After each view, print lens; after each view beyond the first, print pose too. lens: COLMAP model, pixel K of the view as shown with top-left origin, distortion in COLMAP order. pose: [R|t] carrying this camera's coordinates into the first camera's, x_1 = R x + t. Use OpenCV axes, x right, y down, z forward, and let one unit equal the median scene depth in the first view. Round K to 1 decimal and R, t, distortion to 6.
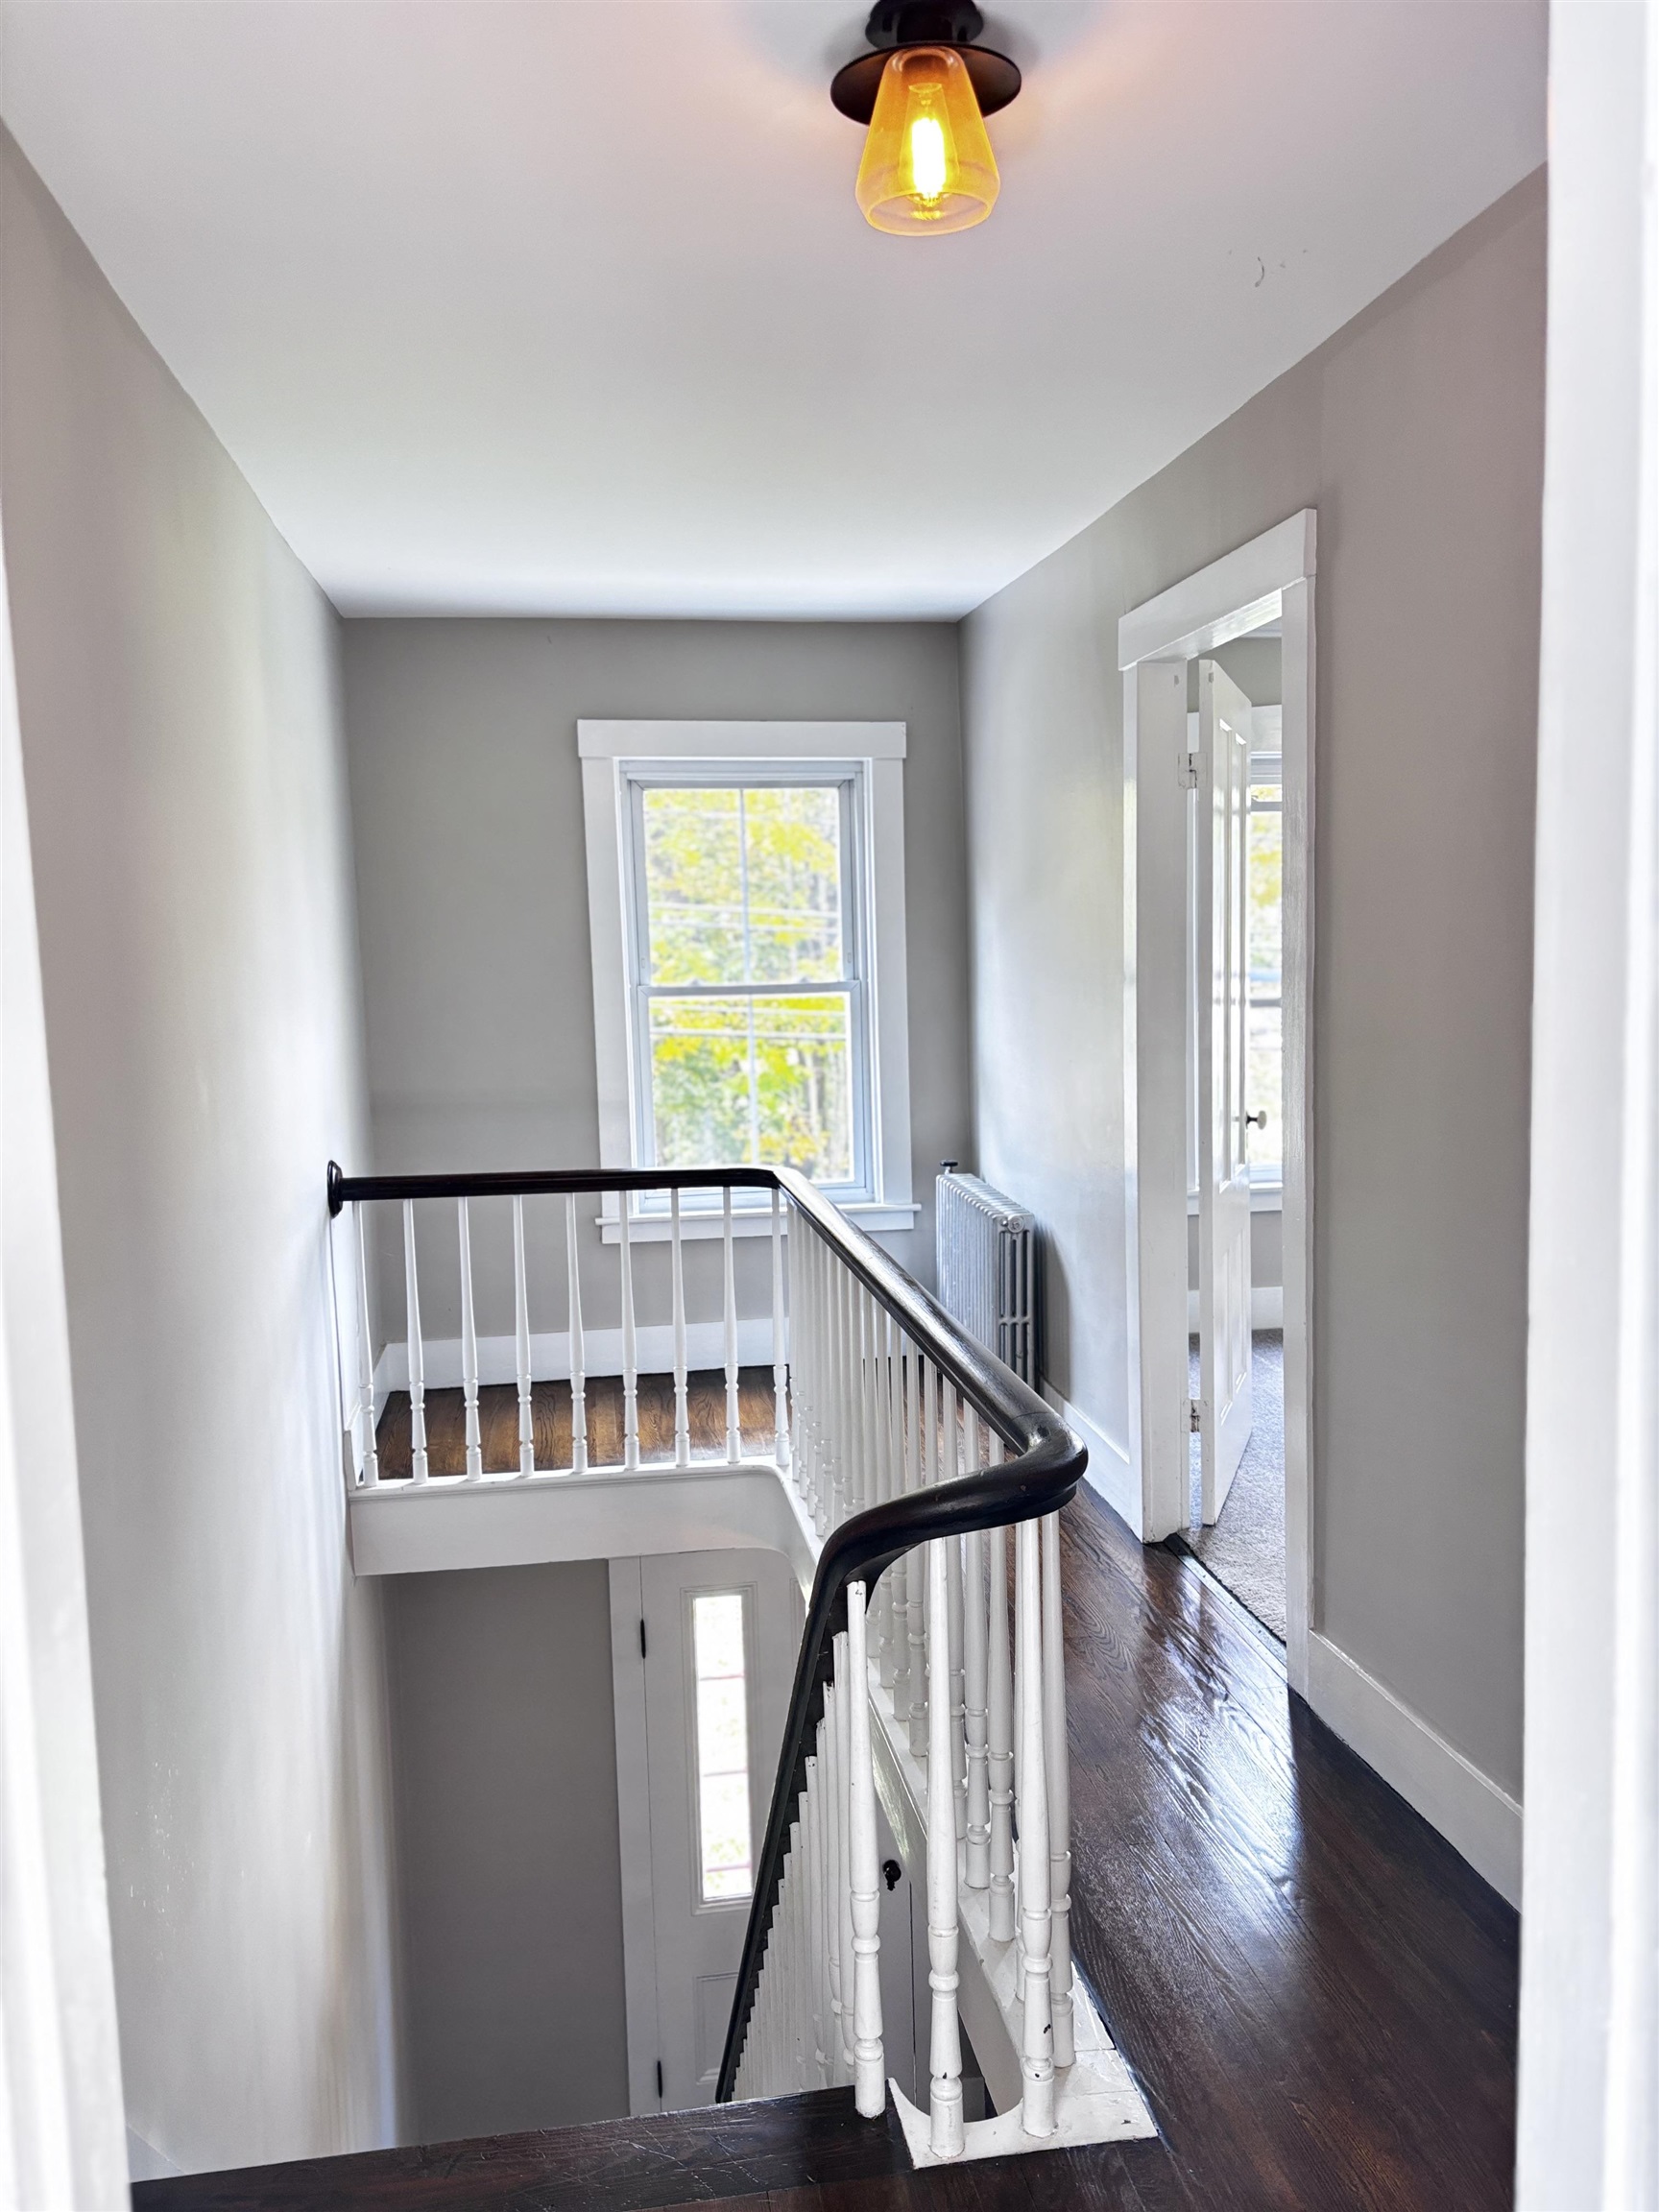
lens RADIAL K [[1656.6, 0, 827.8], [0, 1656.6, 1107.4], [0, 0, 1]] dist [-0.003172, 0.000375]
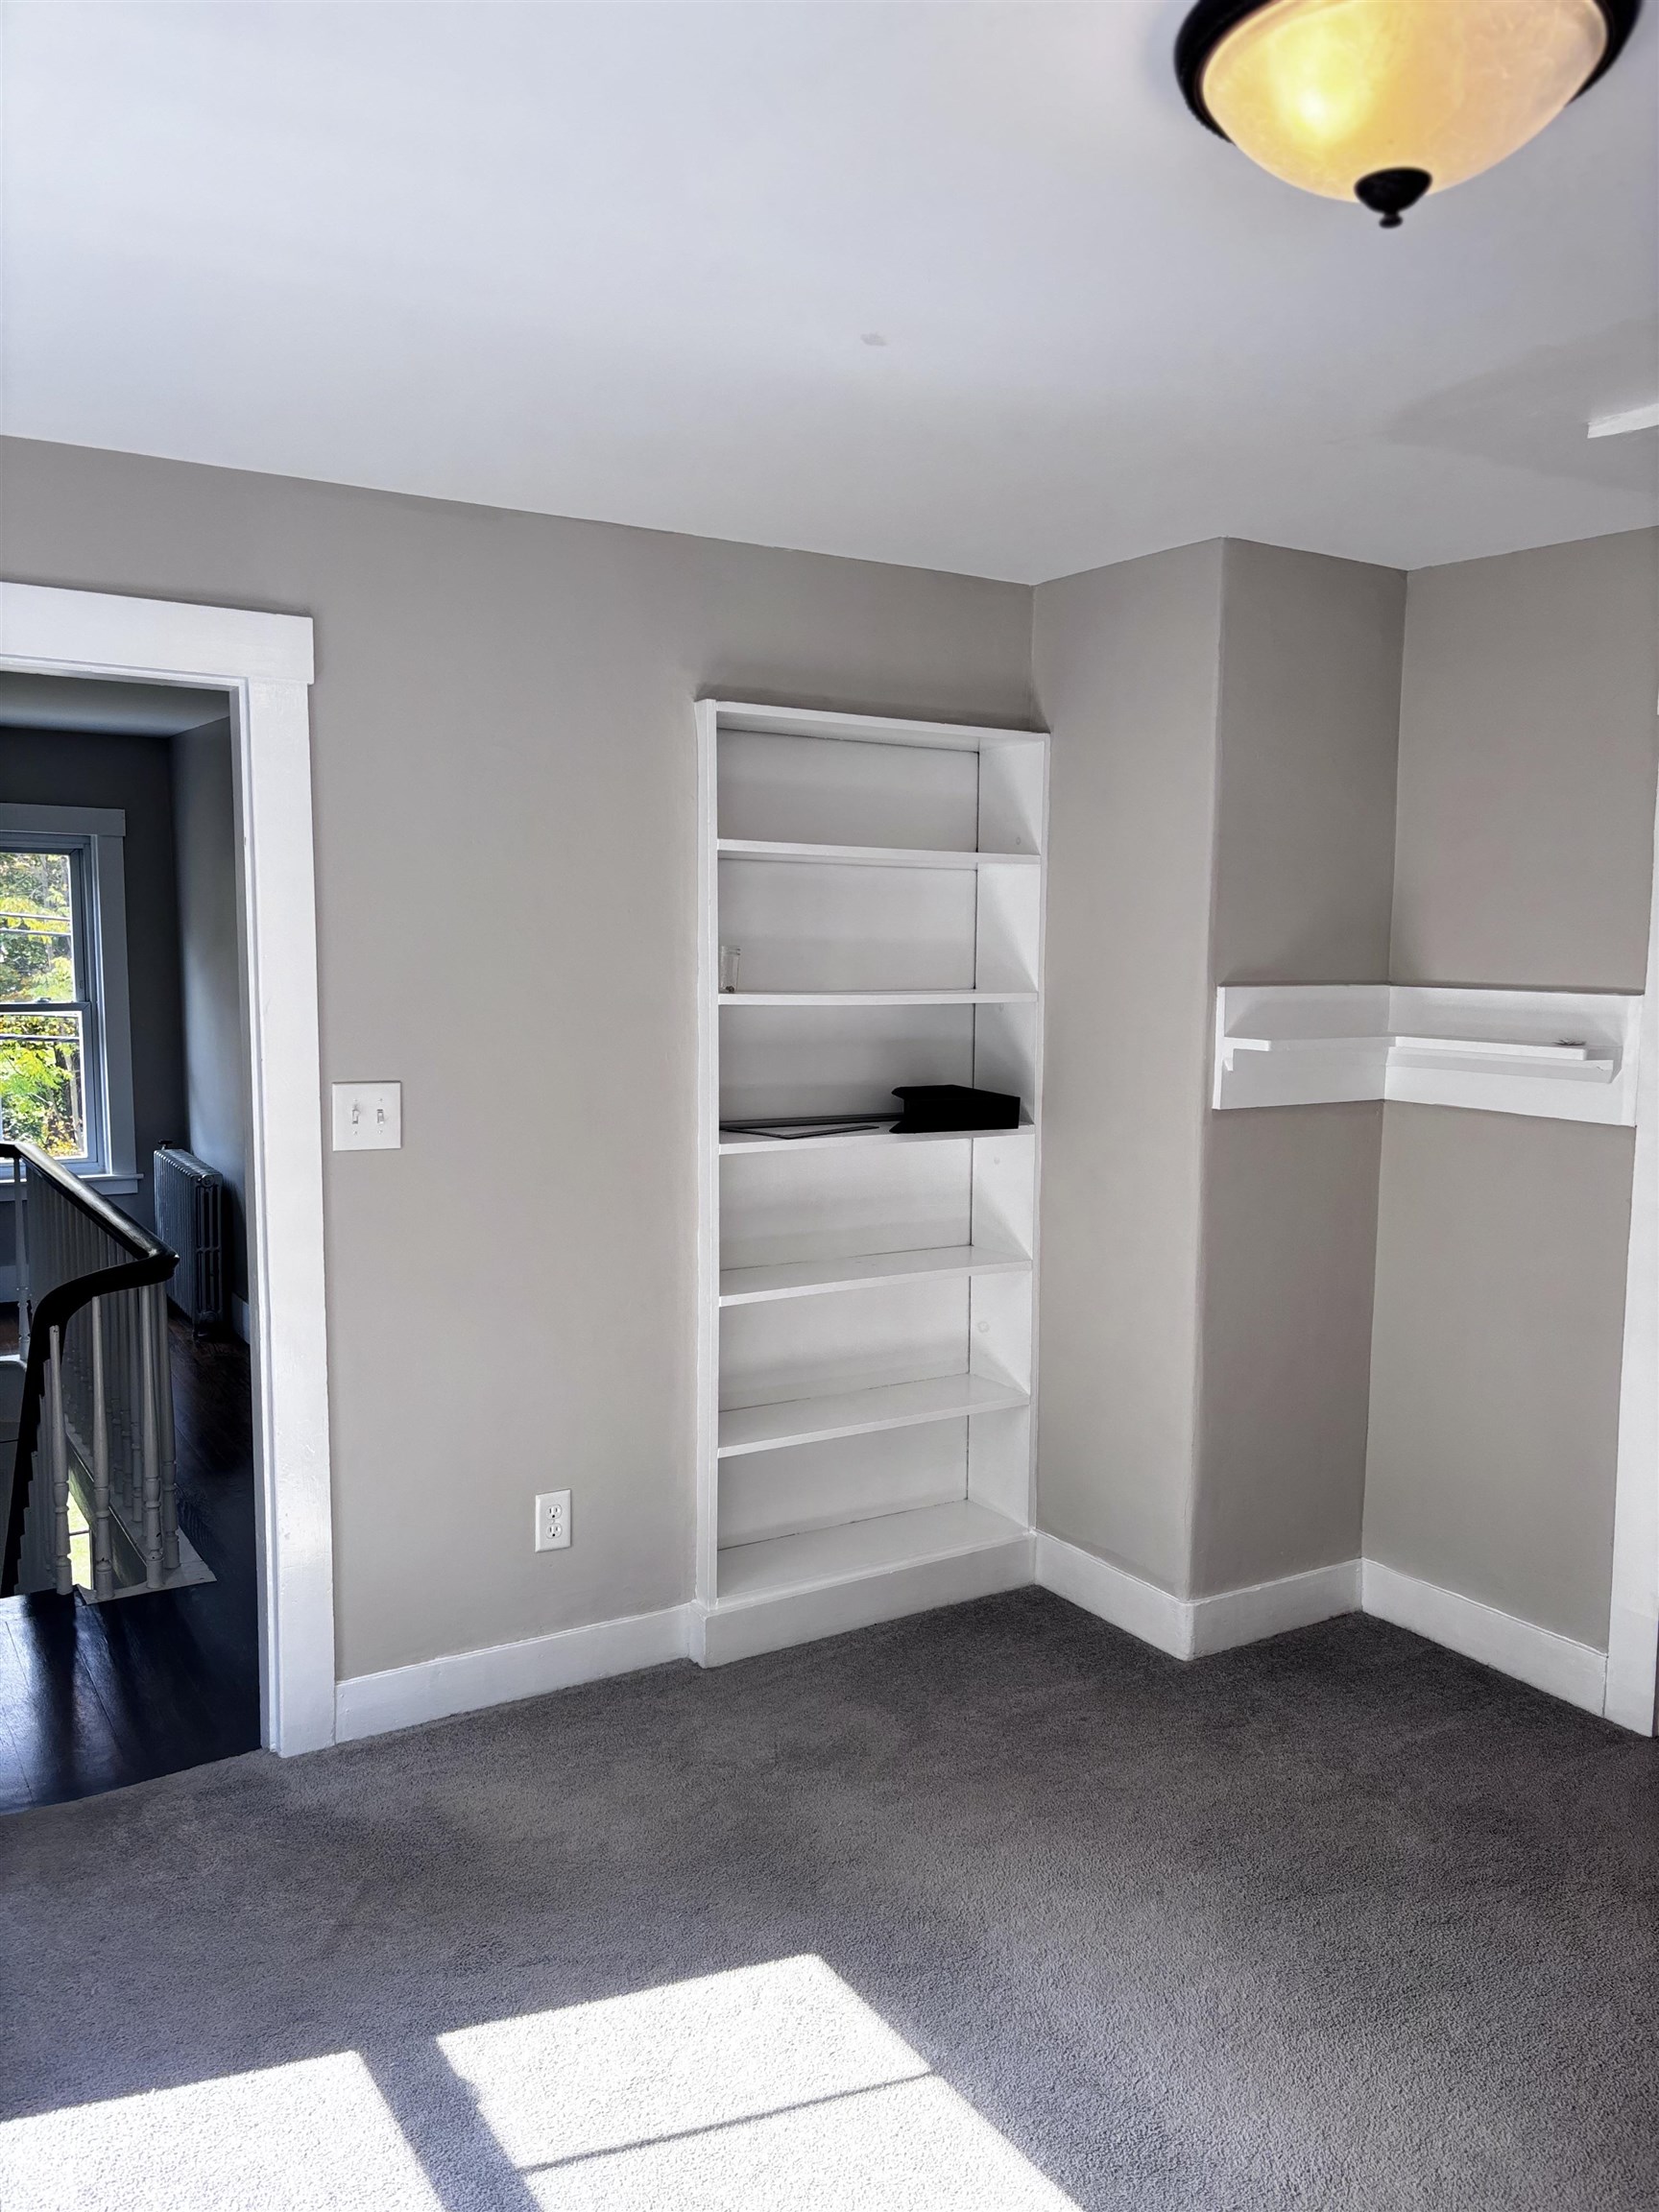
lens RADIAL K [[1656.6, 0, 839.0], [0, 1656.6, 1113.4], [0, 0, 1]] dist [-0.003172, 0.000375]
pose [[0.912563, -0.007922, 0.408859, 0.024653], [0.007097, 0.999969, 0.003535, 0.010645], [-0.408874, -0.000324, 0.912591, -0.443202]]
